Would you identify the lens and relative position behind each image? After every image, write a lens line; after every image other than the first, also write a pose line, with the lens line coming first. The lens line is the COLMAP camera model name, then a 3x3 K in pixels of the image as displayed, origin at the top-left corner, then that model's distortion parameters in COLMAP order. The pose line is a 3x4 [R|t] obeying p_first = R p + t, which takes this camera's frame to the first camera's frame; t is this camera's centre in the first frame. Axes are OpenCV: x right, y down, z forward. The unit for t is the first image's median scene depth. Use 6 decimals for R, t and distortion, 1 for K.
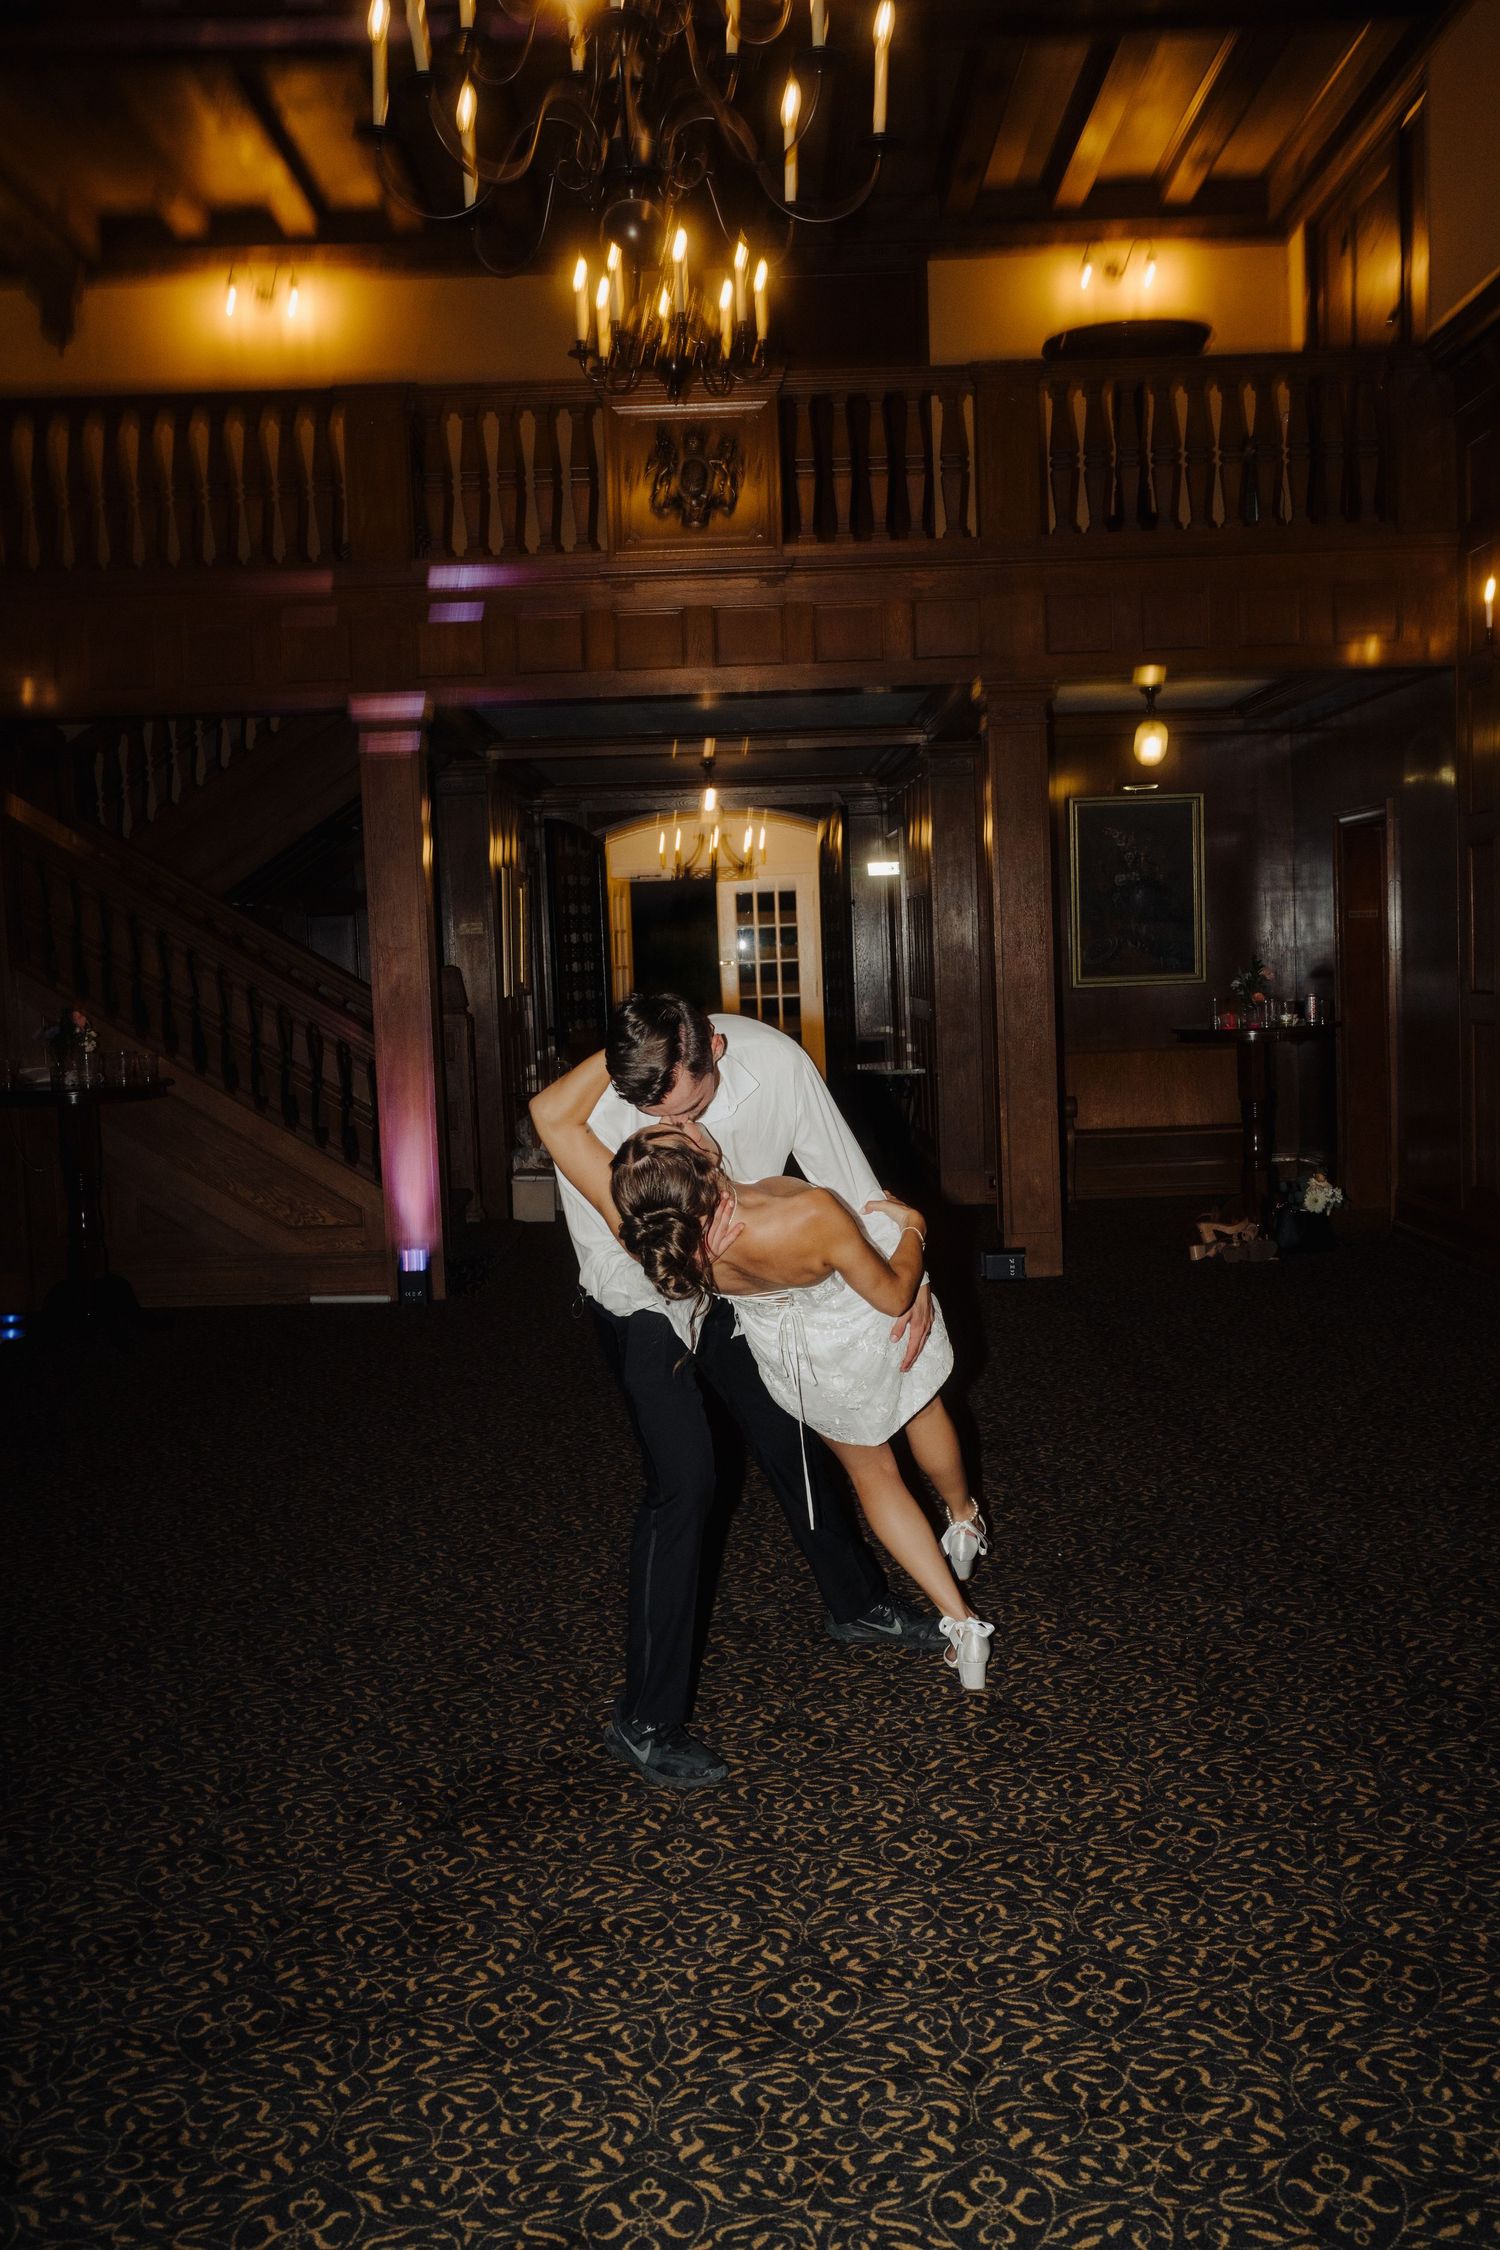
lens RADIAL K [[2163.7, 0, 765.6], [0, 2163.7, 1141.3], [0, 0, 1]] dist [-0.003266, 0.000000]
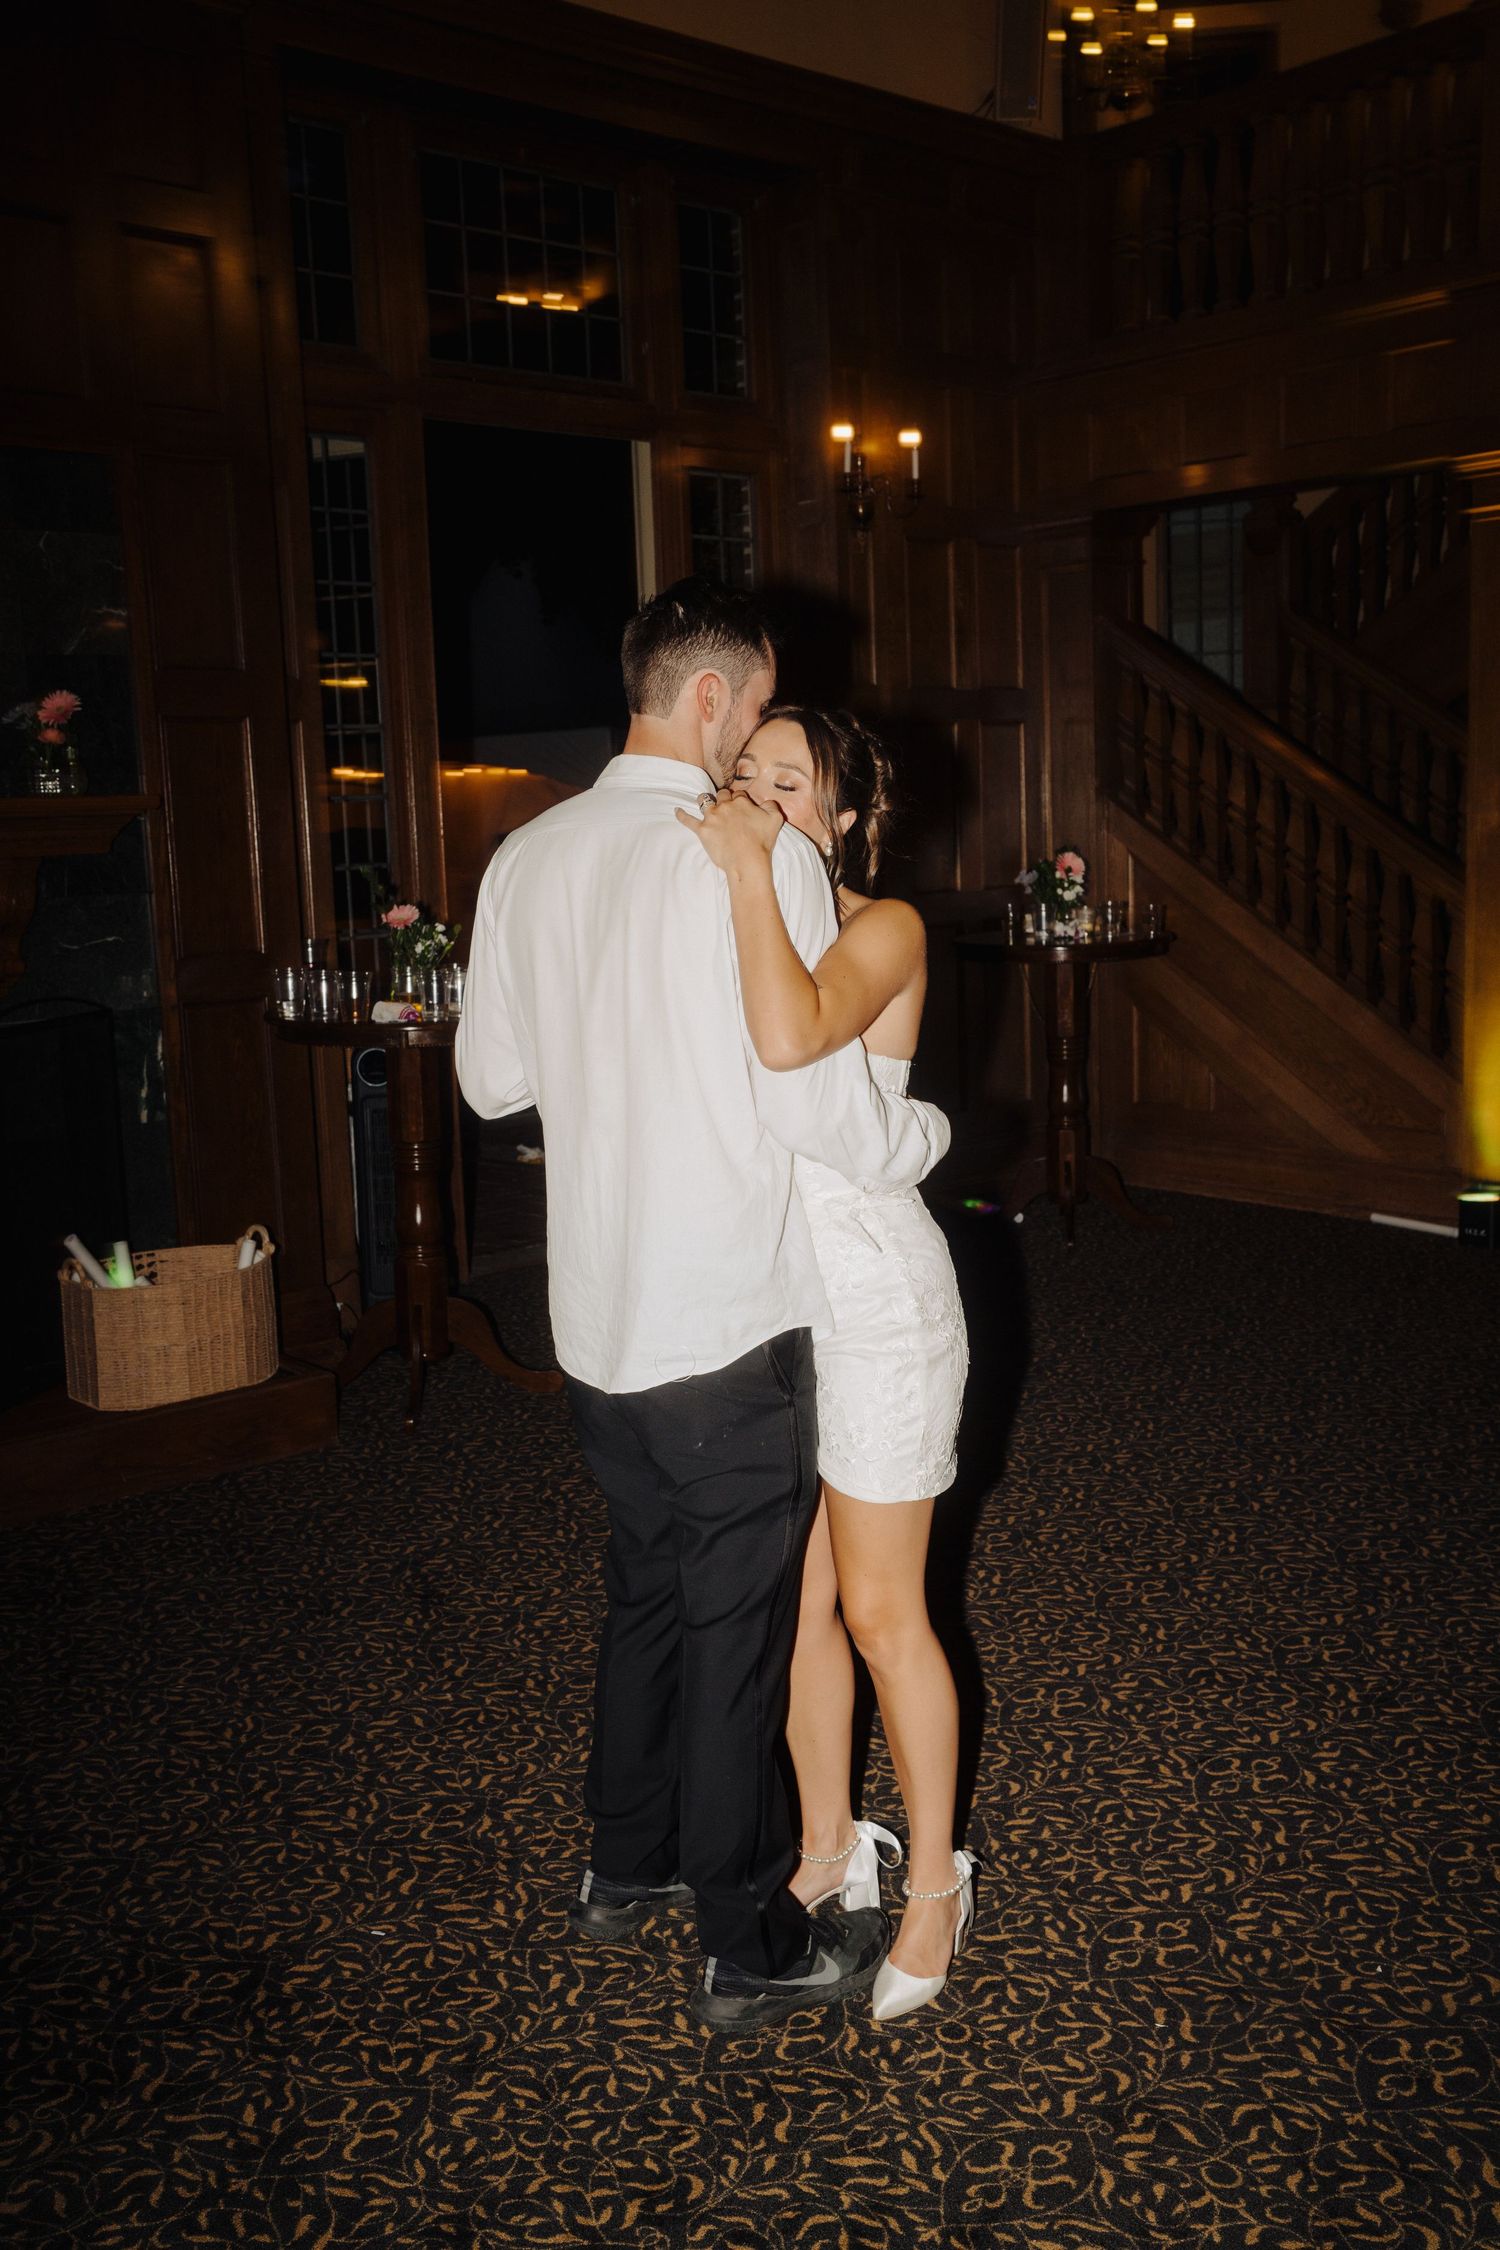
lens RADIAL K [[2163.7, 0, 754.0], [0, 2163.7, 1136.6], [0, 0, 1]] dist [-0.003266, 0.000000]
pose [[0.658111, 0.130857, -0.741463, 0.239931], [-0.057729, 0.990652, 0.123595, -0.044476], [0.750705, -0.038535, 0.659513, 0.309484]]
